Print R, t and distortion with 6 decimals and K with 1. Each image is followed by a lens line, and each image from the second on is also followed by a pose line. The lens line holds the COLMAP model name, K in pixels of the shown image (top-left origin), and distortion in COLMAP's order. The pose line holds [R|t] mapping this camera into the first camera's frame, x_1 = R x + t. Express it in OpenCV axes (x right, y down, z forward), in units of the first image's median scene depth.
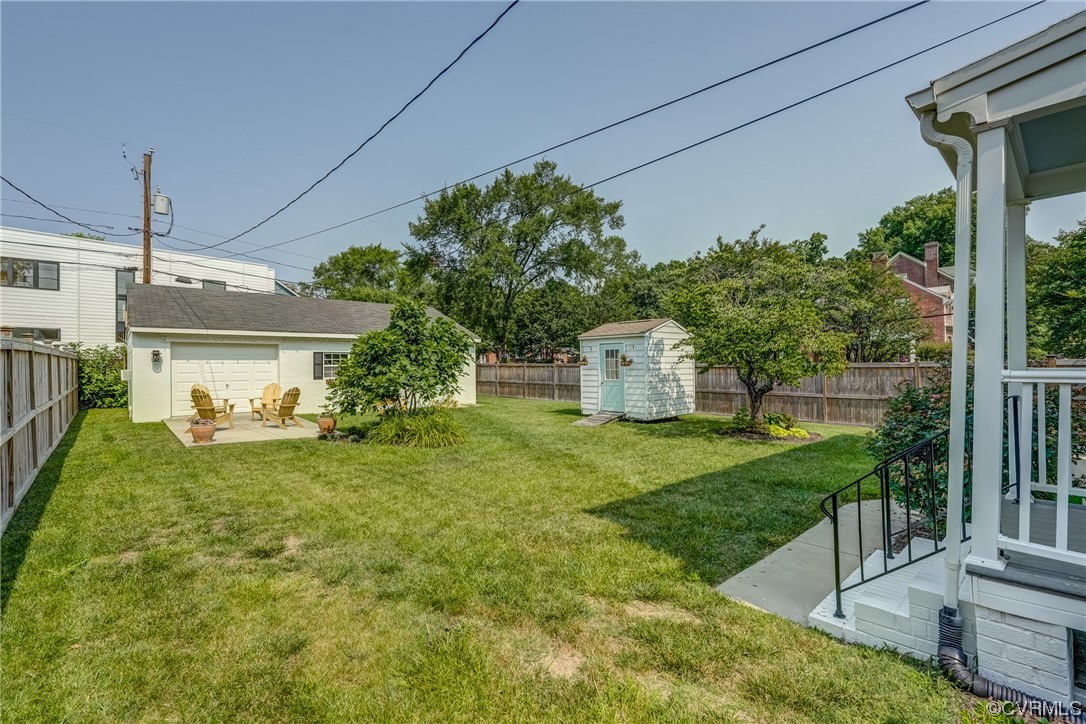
lens RADIAL K [[484.7, 0, 539.8], [0, 484.7, 366.8], [0, 0, 1]] dist [0.002045, 0.000412]
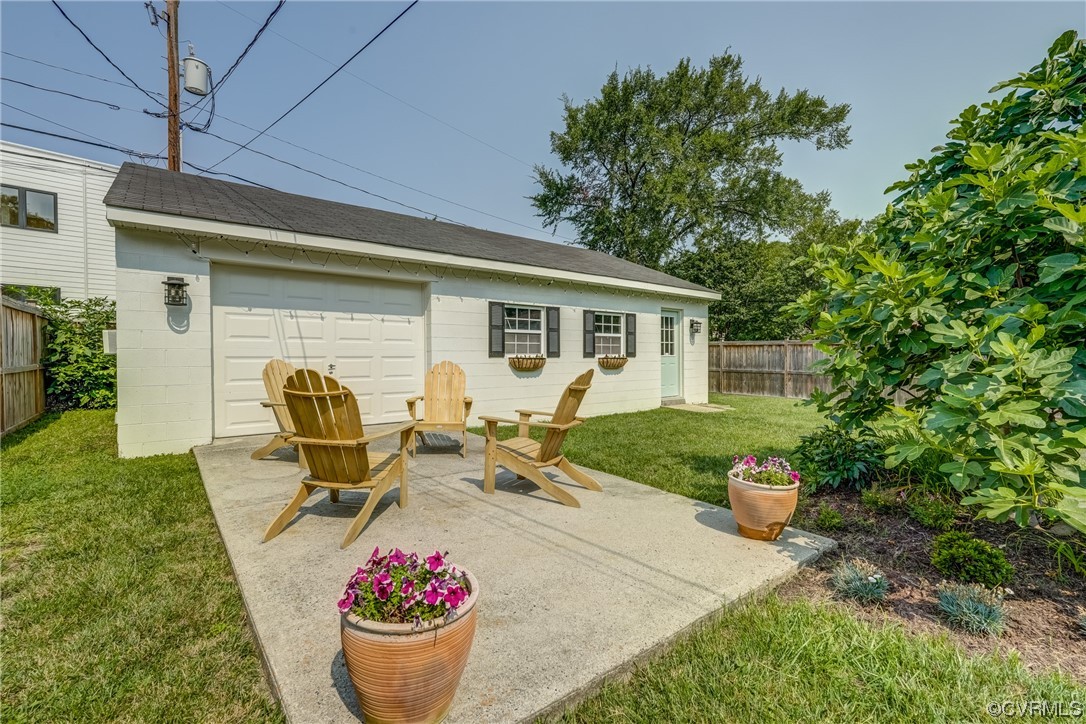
lens RADIAL K [[484.7, 0, 546.8], [0, 484.7, 363.0], [0, 0, 1]] dist [0.002045, 0.000412]
pose [[0.998946, 0.006550, -0.045422, -0.369549], [-0.005967, 0.999898, 0.012971, 0.024225], [0.045503, -0.012686, 0.998884, 0.486269]]
